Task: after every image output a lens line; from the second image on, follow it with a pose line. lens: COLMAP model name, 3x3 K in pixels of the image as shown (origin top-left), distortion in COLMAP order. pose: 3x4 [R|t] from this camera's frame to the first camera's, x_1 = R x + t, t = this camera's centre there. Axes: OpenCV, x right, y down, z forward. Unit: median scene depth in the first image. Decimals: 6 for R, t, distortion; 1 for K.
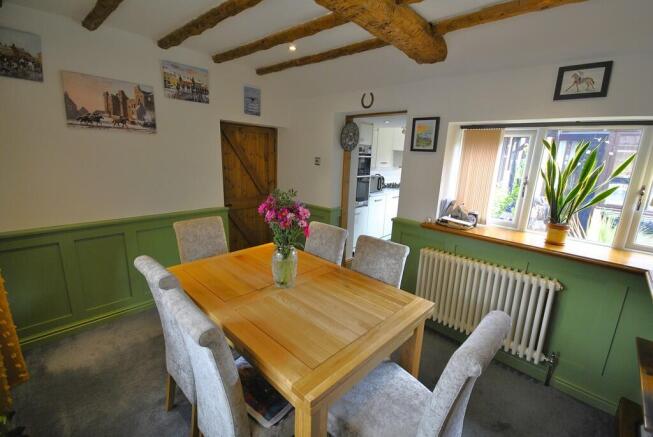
lens RADIAL K [[288.6, 0, 329.1], [0, 288.6, 219.9], [0, 0, 1]] dist [0.001468, -0.000385]
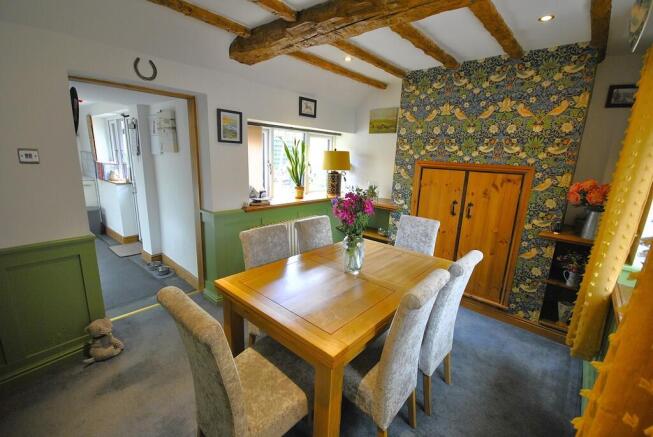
lens RADIAL K [[288.6, 0, 329.1], [0, 288.6, 219.9], [0, 0, 1]] dist [0.001468, -0.000385]
pose [[-0.043609, -0.268139, 0.962393, -0.794236], [0.179687, 0.945495, 0.271573, -0.196196], [-0.982757, 0.184772, 0.006949, 0.704007]]
